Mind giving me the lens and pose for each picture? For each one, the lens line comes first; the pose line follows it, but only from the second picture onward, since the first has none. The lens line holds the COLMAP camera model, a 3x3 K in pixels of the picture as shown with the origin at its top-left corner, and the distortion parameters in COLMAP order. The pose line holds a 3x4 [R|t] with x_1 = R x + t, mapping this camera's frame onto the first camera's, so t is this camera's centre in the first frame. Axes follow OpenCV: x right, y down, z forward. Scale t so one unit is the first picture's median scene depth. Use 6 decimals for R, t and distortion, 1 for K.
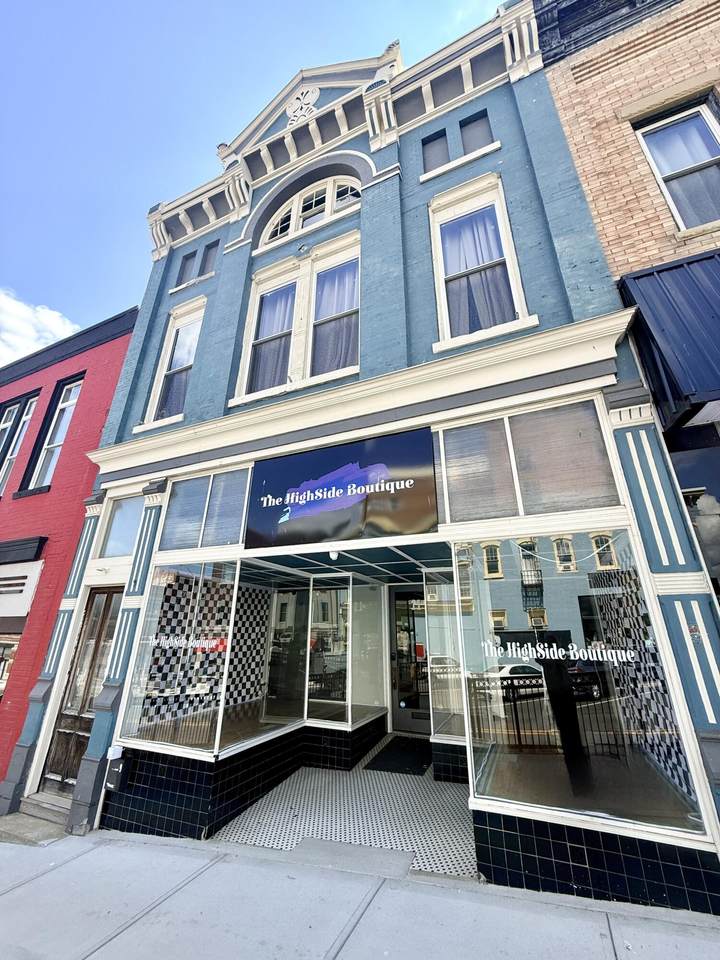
lens RADIAL K [[378.4, 0, 360.0], [0, 378.4, 480.0], [0, 0, 1]] dist [-0.000073, -0.000731]
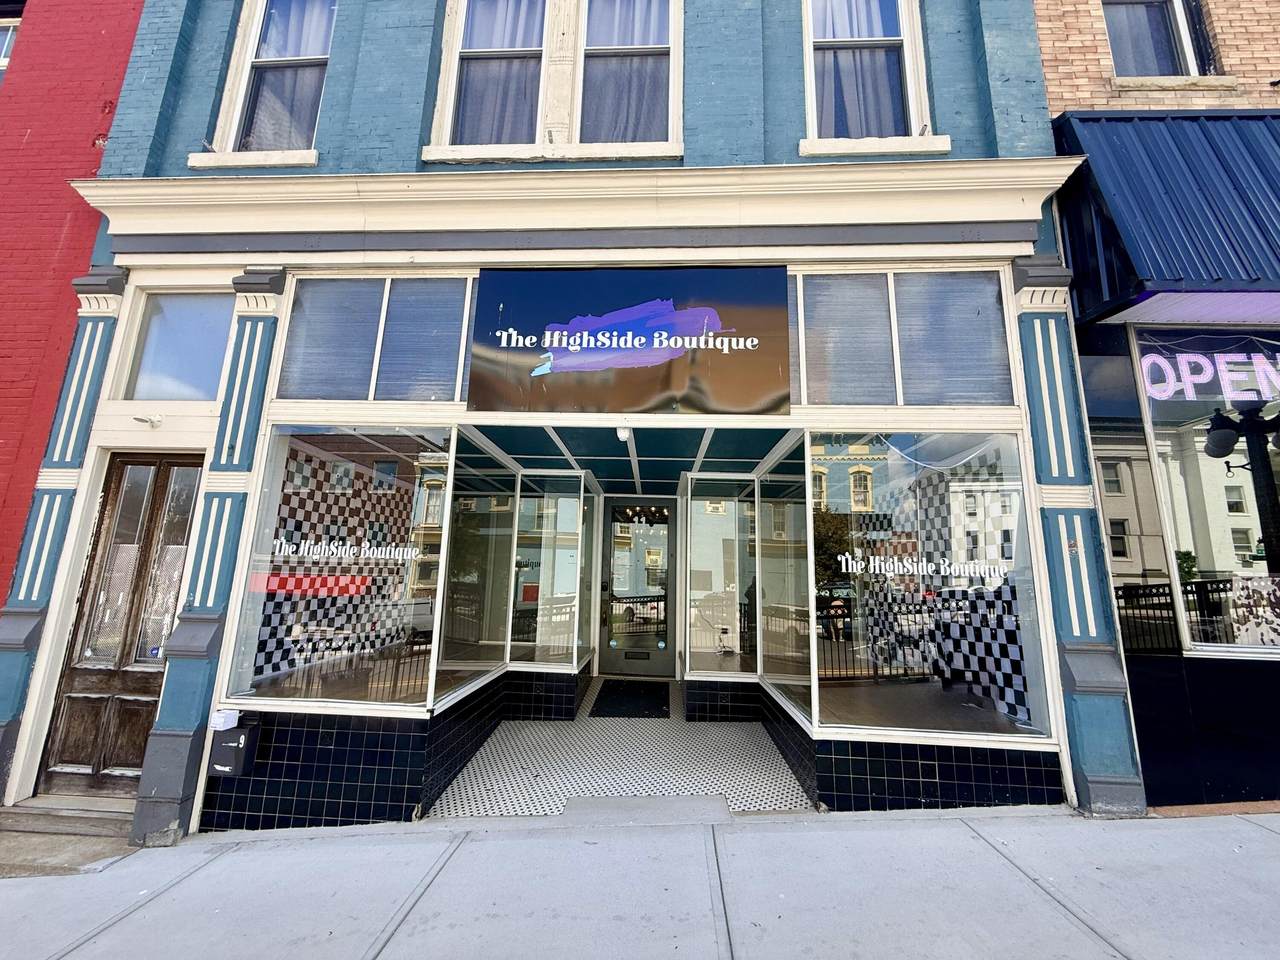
lens RADIAL K [[504.5, 0, 640.0], [0, 504.5, 480.0], [0, 0, 1]] dist [-0.000073, -0.000731]
pose [[0.937561, 0.084279, 0.337456, -0.334163], [-0.150357, 0.973071, 0.174717, 0.115669], [-0.313643, -0.214547, 0.924985, 0.140768]]
